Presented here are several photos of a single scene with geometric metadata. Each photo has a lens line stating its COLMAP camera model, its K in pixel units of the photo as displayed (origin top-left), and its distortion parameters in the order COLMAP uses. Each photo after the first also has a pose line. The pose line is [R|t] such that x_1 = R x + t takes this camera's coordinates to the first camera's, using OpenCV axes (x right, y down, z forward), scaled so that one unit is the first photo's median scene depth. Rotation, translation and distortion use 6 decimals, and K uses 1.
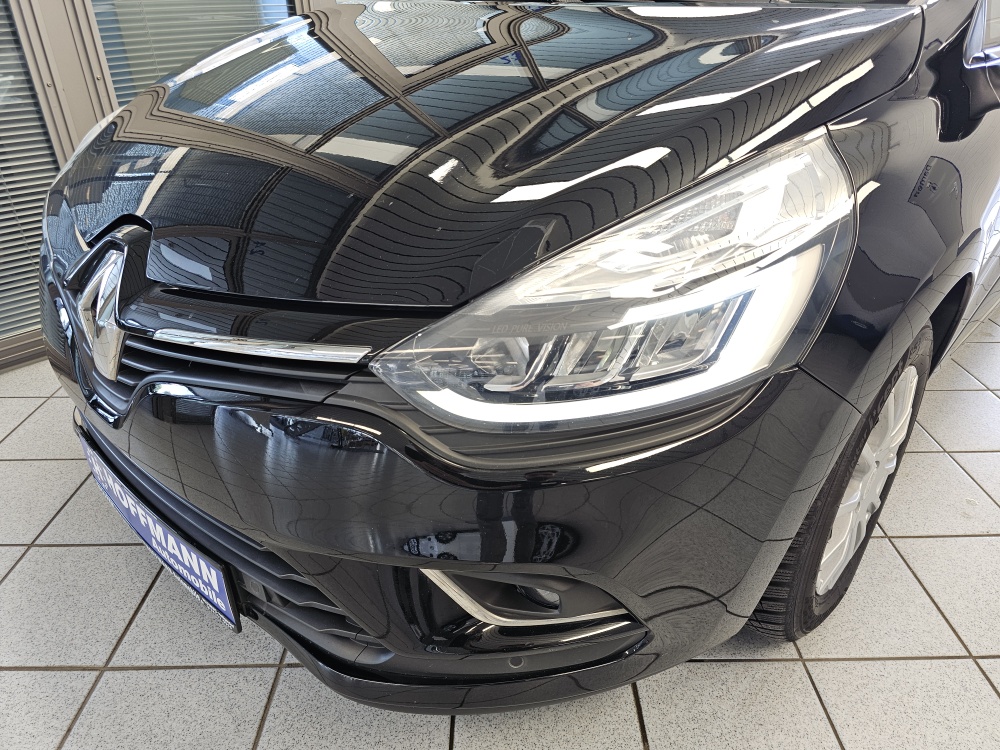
lens RADIAL K [[668.5, 0, 478.0], [0, 668.5, 379.8], [0, 0, 1]] dist [0.048474, -0.042865]
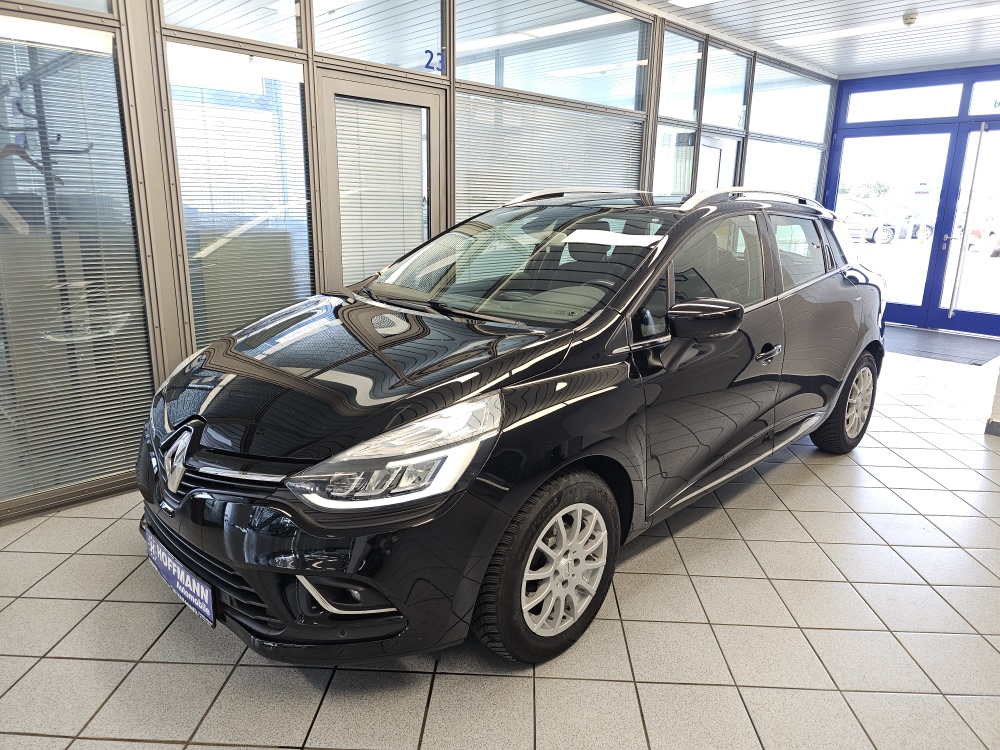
lens RADIAL K [[668.5, 0, 499.9], [0, 668.5, 371.1], [0, 0, 1]] dist [0.048474, -0.042865]
pose [[0.998967, 0.028708, -0.035237, 0.529563], [-0.037665, 0.956804, -0.288285, 0.202414], [0.025438, 0.289314, 0.956896, -1.087340]]
